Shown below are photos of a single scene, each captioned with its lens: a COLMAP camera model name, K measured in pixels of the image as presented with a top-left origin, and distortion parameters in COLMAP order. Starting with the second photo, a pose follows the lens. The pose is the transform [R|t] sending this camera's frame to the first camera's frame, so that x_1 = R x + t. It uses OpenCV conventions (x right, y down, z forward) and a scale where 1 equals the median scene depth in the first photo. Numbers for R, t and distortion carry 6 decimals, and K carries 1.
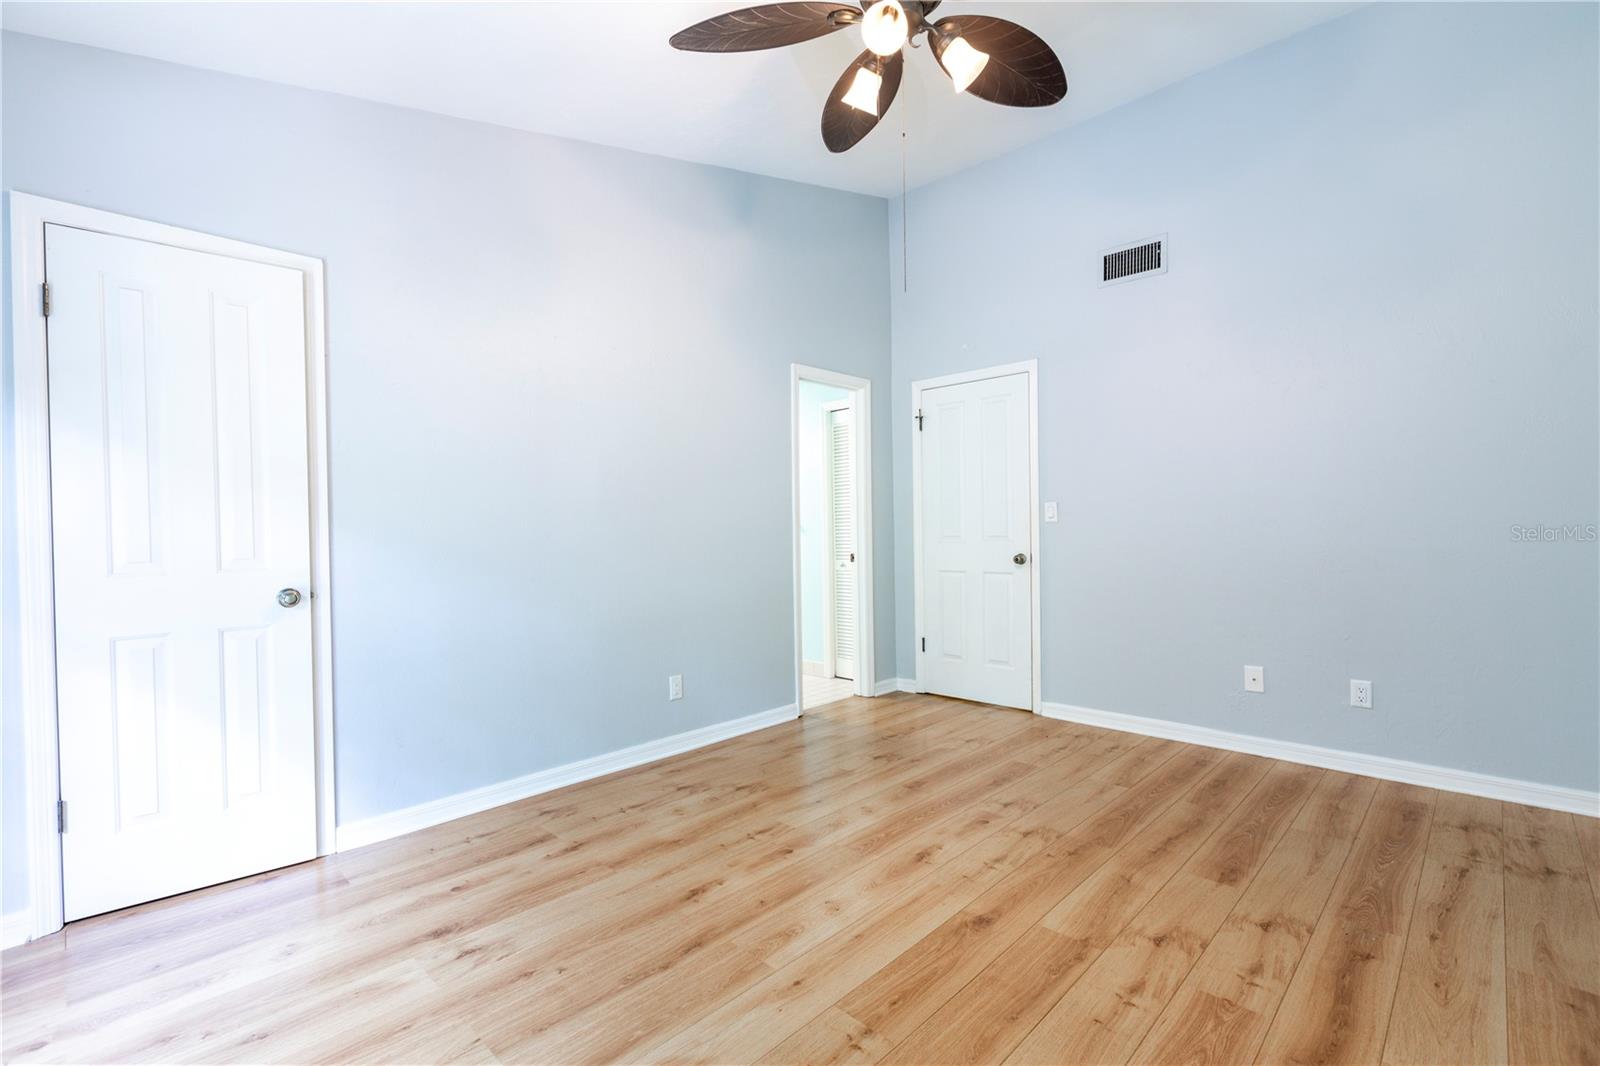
lens RADIAL K [[721.7, 0, 798.9], [0, 721.7, 532.5], [0, 0, 1]] dist [0.002597, -0.000146]
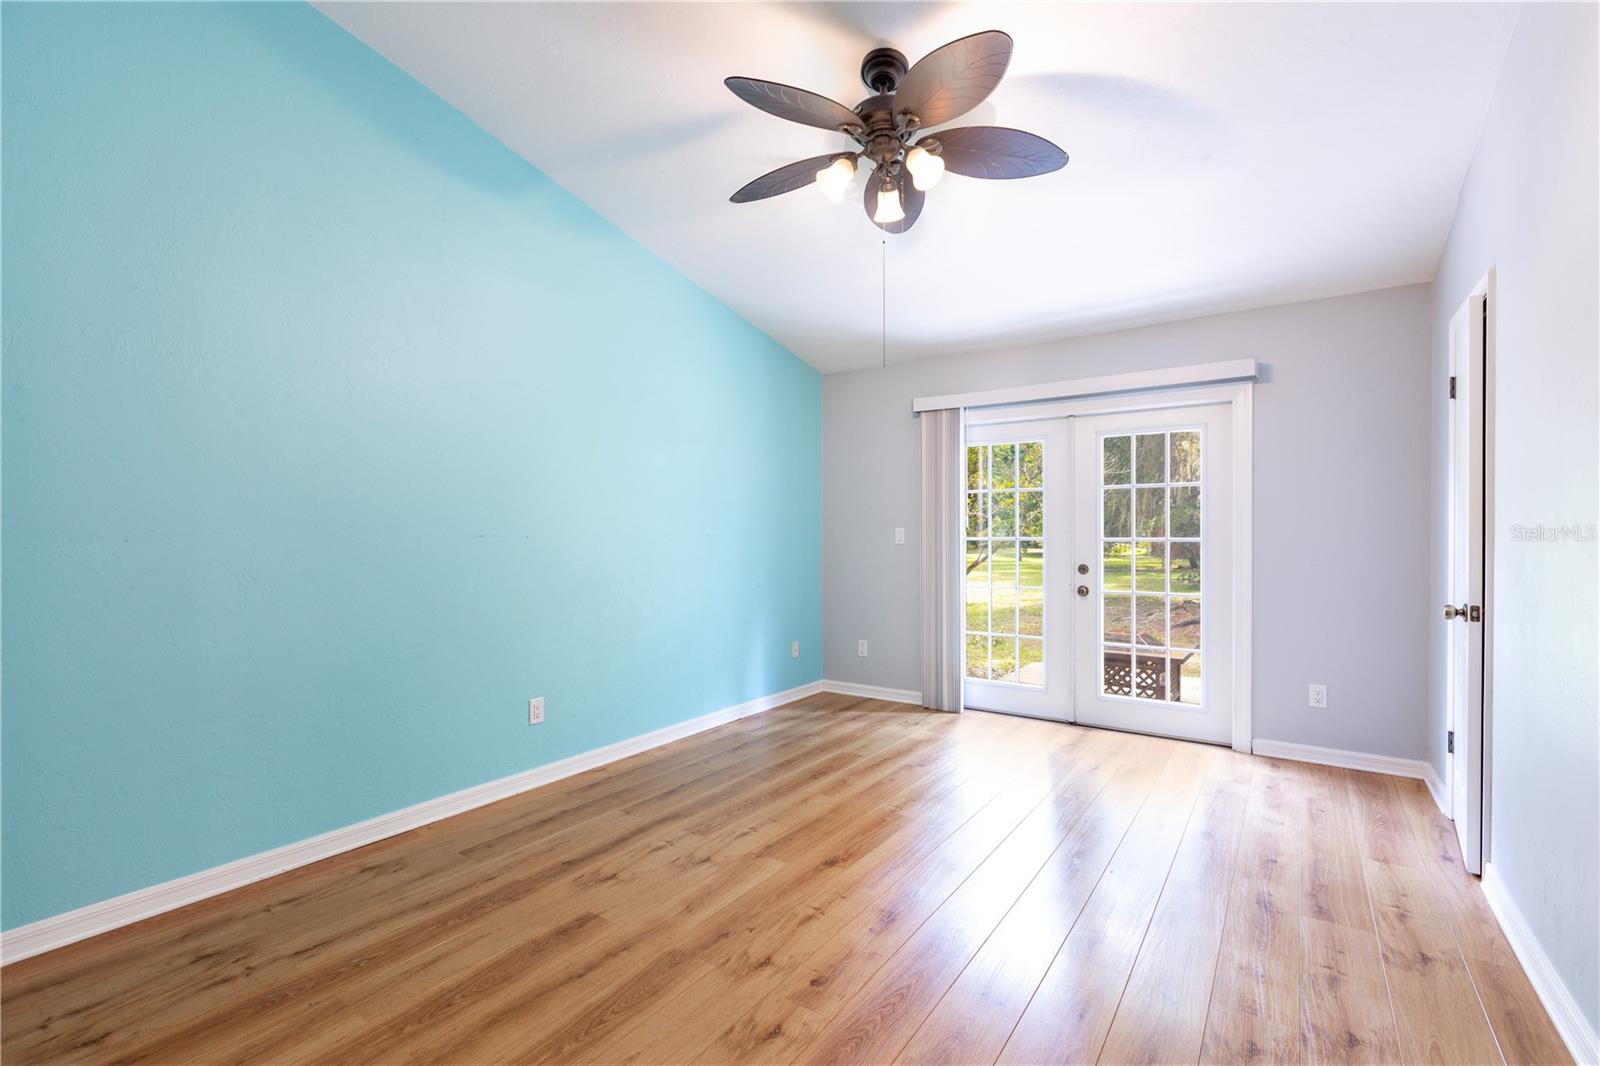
lens RADIAL K [[721.7, 0, 800.0], [0, 721.7, 536.4], [0, 0, 1]] dist [0.002597, -0.000146]
pose [[-0.986520, 0.016025, -0.162855, 0.490952], [0.014654, 0.999846, 0.009613, -0.053295], [0.162984, 0.007097, -0.986603, 2.179500]]
